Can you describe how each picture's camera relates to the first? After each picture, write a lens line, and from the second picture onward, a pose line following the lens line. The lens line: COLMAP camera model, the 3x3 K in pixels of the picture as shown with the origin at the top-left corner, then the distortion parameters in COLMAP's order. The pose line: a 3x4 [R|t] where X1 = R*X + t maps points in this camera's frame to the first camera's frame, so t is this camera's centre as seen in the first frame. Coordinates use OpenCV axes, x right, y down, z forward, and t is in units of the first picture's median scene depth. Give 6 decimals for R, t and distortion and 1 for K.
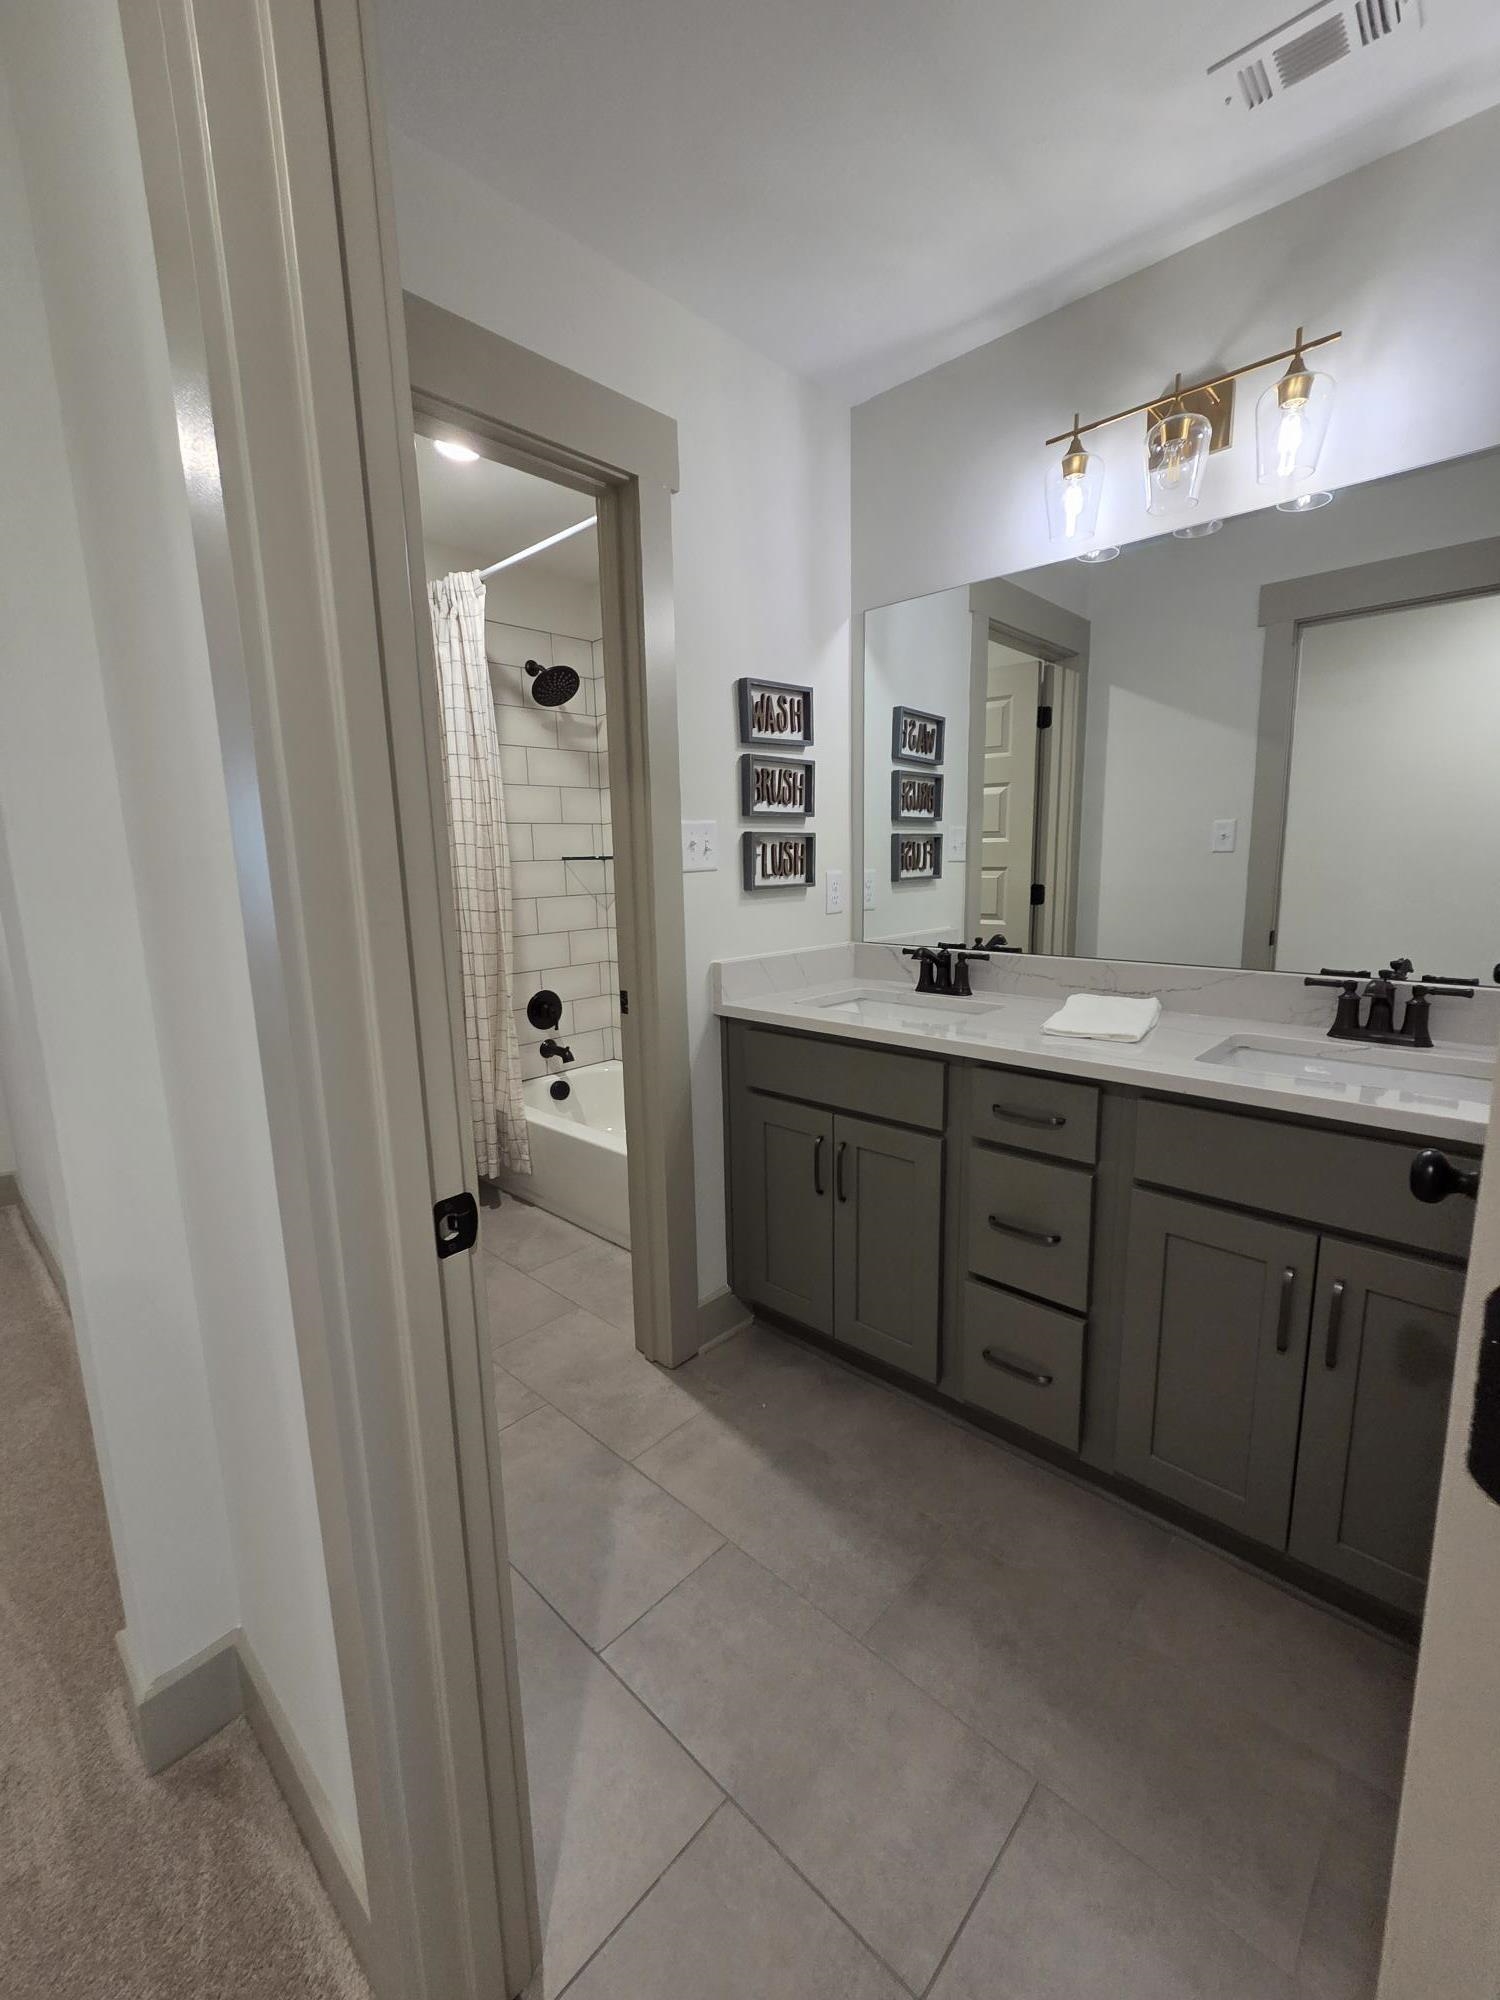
lens RADIAL K [[818.7, 0, 739.7], [0, 818.7, 1012.7], [0, 0, 1]] dist [0.003219, 0.000375]
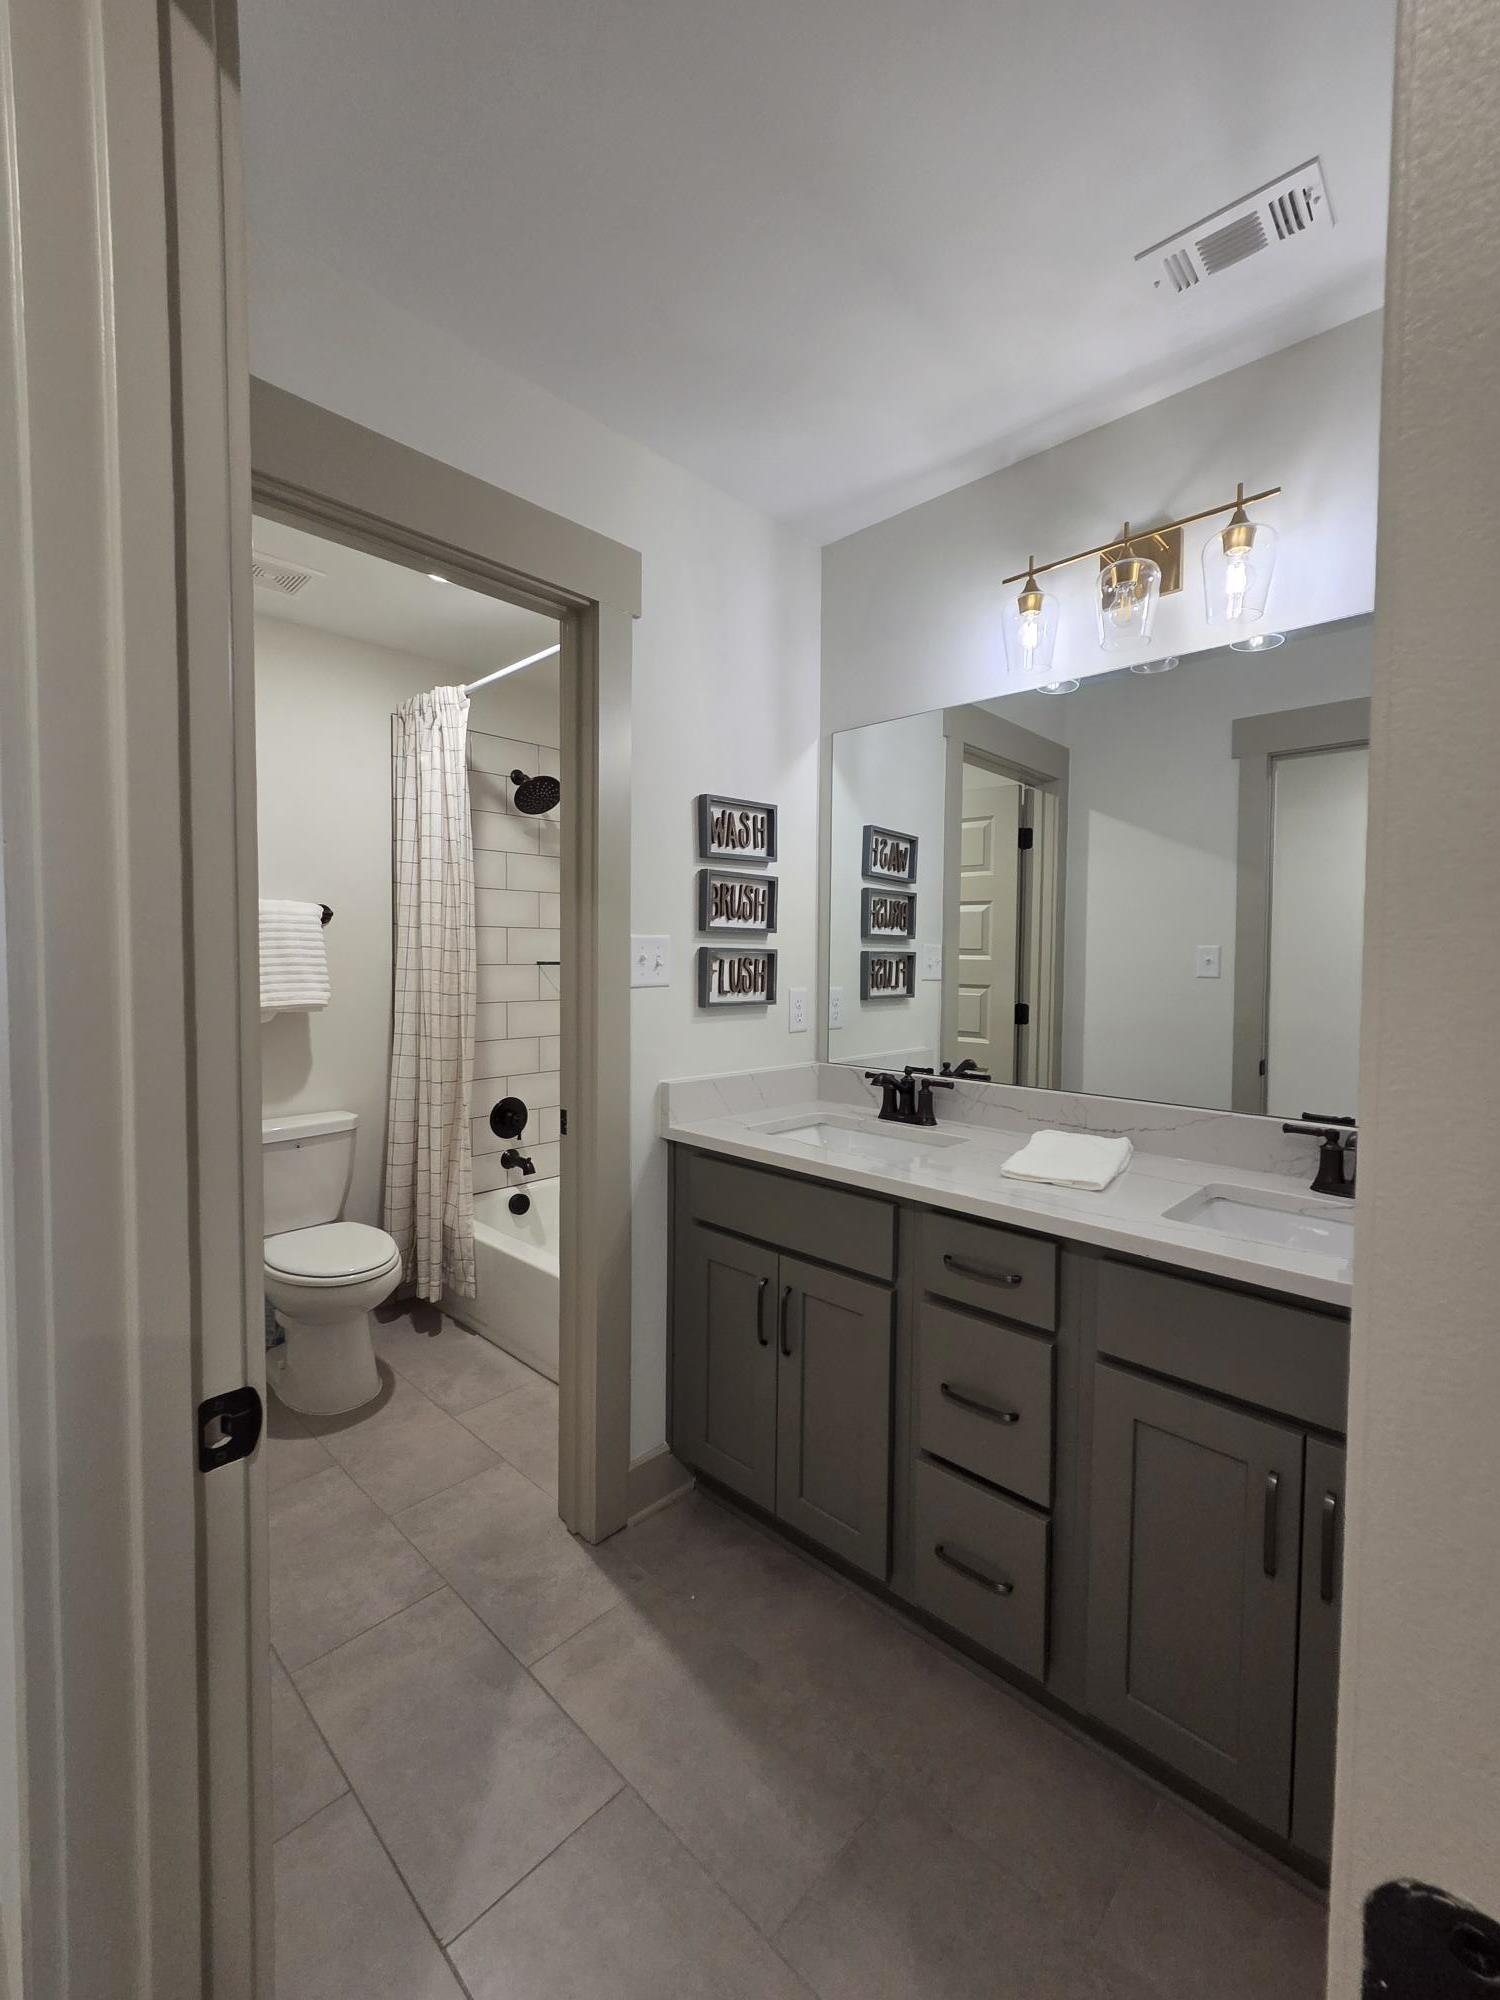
lens RADIAL K [[818.7, 0, 750.6], [0, 818.7, 1004.6], [0, 0, 1]] dist [0.003219, 0.000375]
pose [[0.999556, 0.028933, -0.007069, 0.082742], [-0.029601, 0.991276, -0.128433, -0.035267], [0.003292, 0.128585, 0.991693, 0.058625]]
